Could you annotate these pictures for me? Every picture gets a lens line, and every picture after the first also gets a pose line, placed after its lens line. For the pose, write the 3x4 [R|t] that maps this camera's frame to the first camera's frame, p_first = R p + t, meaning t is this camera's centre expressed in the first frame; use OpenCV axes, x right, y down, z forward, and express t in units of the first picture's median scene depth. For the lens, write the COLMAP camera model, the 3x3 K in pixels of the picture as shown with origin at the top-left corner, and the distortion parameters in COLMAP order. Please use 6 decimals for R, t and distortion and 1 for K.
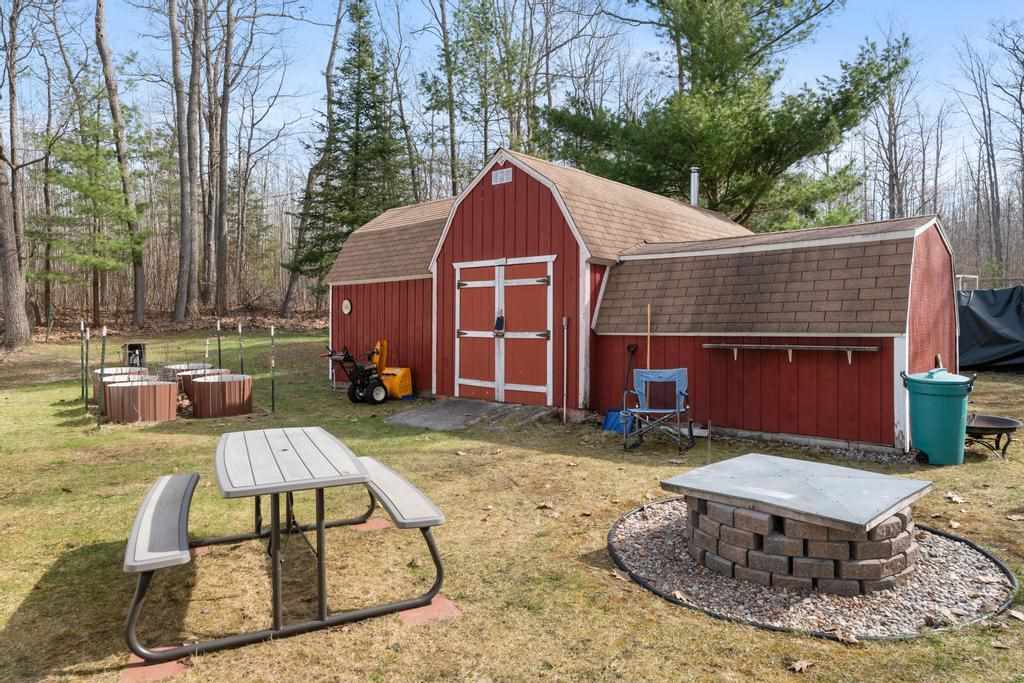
lens RADIAL K [[650.5, 0, 511.2], [0, 650.5, 316.5], [0, 0, 1]] dist [-0.004156, 0.000472]
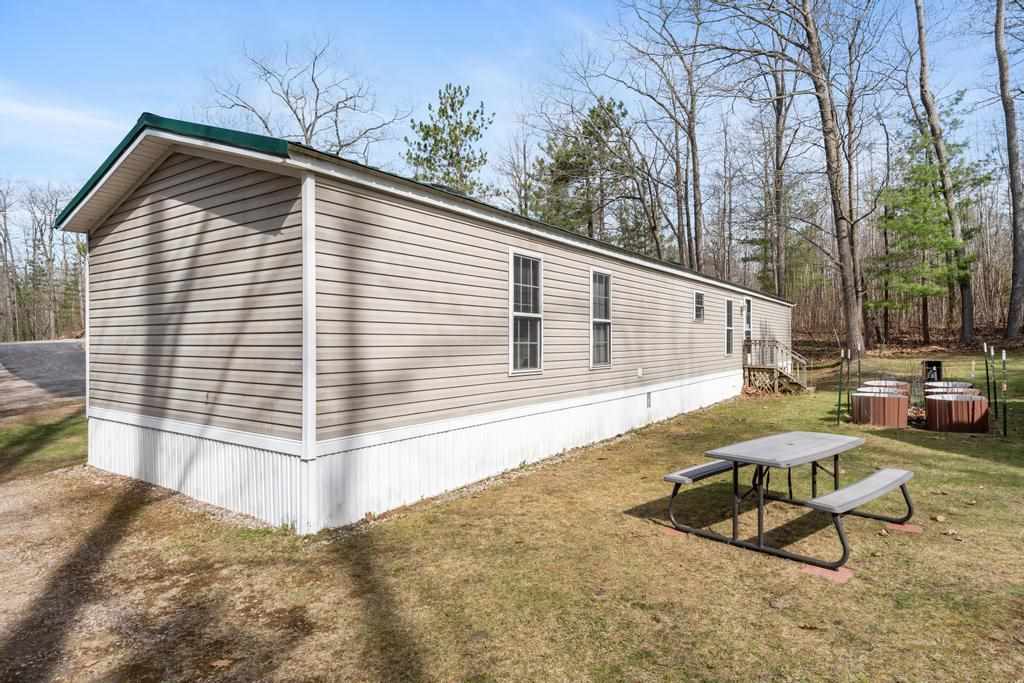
lens RADIAL K [[578.4, 0, 511.5], [0, 578.4, 341.3], [0, 0, 1]] dist [0.000533, 0.000243]
pose [[0.282119, 0.005198, -0.959365, 0.299041], [0.015546, 0.999829, 0.009989, -0.023362], [0.959254, -0.017732, 0.281990, 0.000884]]
